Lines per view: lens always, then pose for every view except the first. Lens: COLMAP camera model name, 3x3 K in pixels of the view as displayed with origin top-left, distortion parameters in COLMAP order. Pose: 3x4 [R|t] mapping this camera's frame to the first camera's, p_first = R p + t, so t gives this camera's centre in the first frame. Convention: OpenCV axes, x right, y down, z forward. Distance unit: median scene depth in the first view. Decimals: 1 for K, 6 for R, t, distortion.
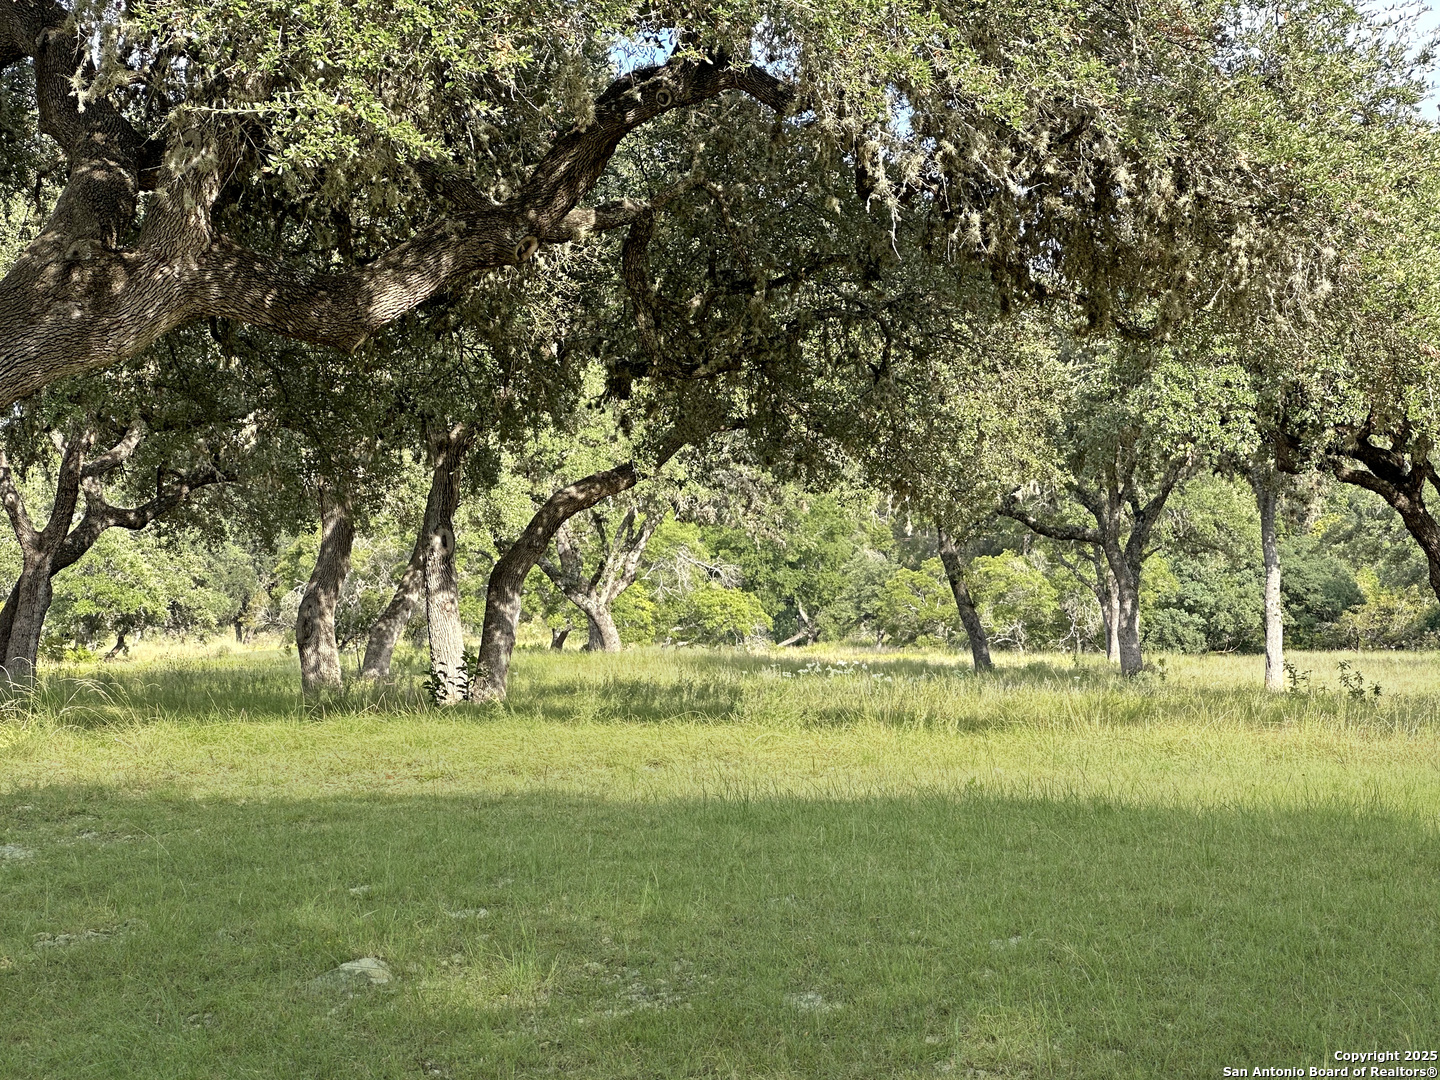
lens RADIAL K [[3394.7, 0, 727.6], [0, 3394.7, 530.0], [0, 0, 1]] dist [0.193118, 0.000000]
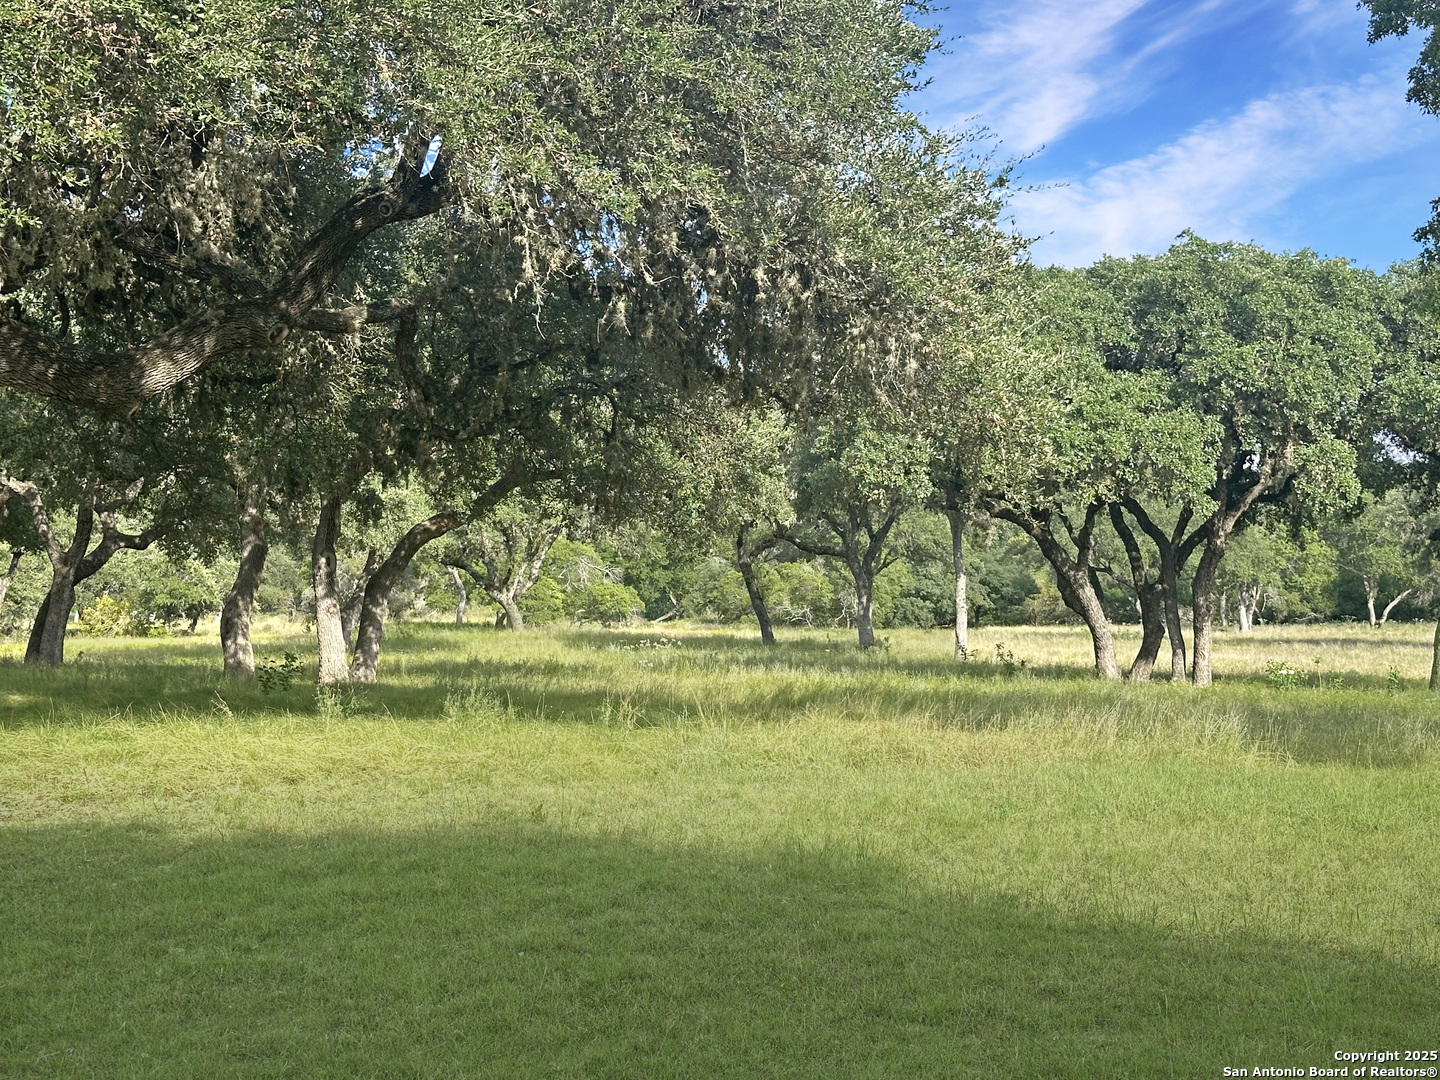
lens RADIAL K [[2207.0, 0, 709.2], [0, 2207.0, 548.9], [0, 0, 1]] dist [0.169376, 0.000000]
pose [[0.999492, -0.000032, 0.031865, 0.039770], [-0.000062, 0.999996, 0.002953, -0.004239], [-0.031865, -0.002953, 0.999488, 0.111293]]
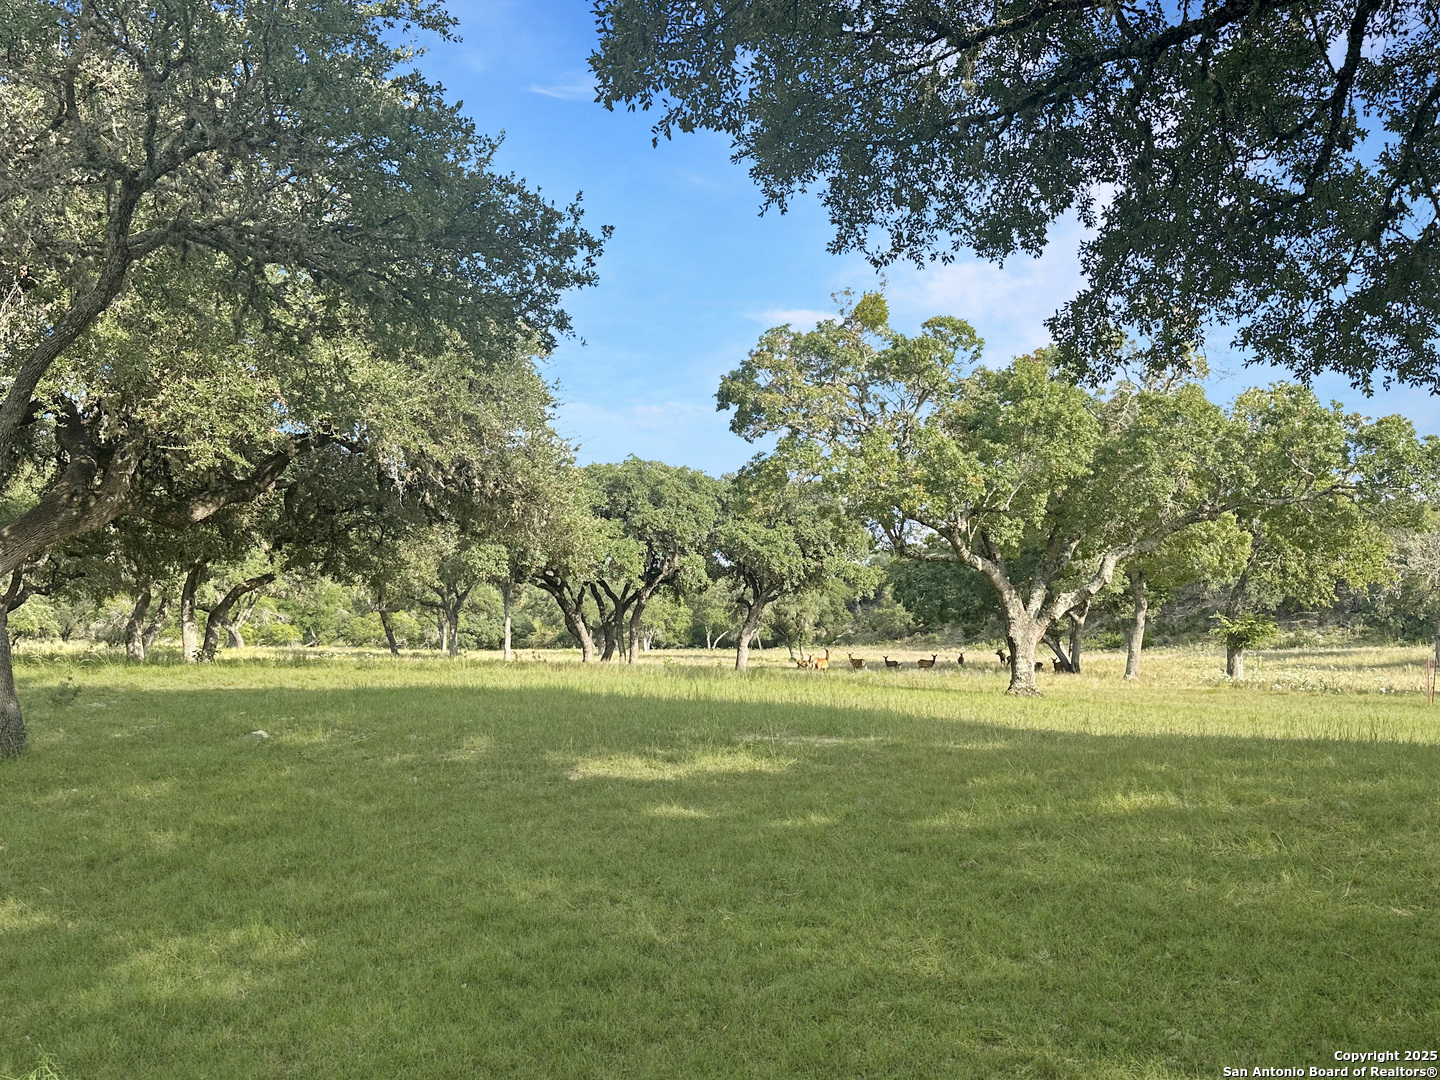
lens RADIAL K [[1265.0, 0, 782.5], [0, 1265.0, 546.0], [0, 0, 1]] dist [0.018038, -0.016252]
pose [[0.929249, 0.034219, 0.367865, -0.021565], [-0.016957, 0.998602, -0.050055, 0.001303], [-0.369064, 0.040276, 0.928531, -0.063269]]
